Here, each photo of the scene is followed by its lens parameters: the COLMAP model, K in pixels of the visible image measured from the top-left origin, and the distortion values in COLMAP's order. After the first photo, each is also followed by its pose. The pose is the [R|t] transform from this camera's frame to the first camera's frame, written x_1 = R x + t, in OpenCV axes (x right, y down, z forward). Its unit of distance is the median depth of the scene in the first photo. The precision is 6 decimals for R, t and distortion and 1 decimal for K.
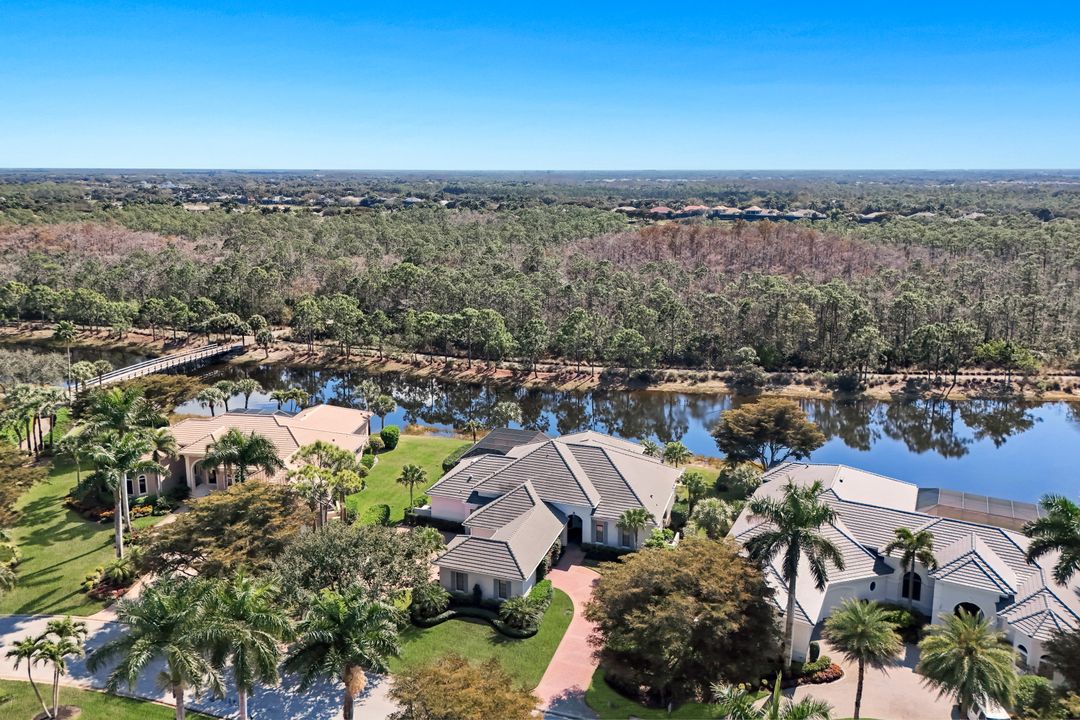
lens RADIAL K [[779.7, 0, 539.8], [0, 779.7, 320.5], [0, 0, 1]] dist [0.094979, -0.124289]
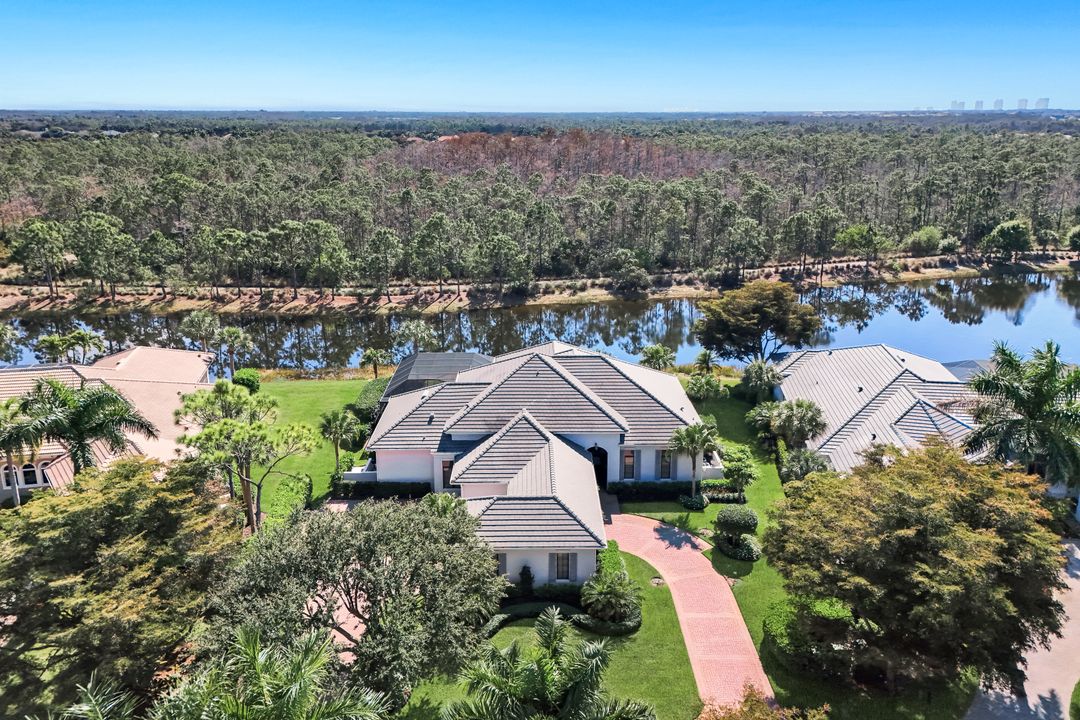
lens RADIAL K [[779.7, 0, 539.8], [0, 779.7, 320.5], [0, 0, 1]] dist [0.094979, -0.124289]
pose [[0.940899, -0.086714, 0.327398, -0.127280], [0.064520, 0.994857, 0.078076, 0.039858], [-0.332484, -0.052338, 0.941655, 0.190039]]
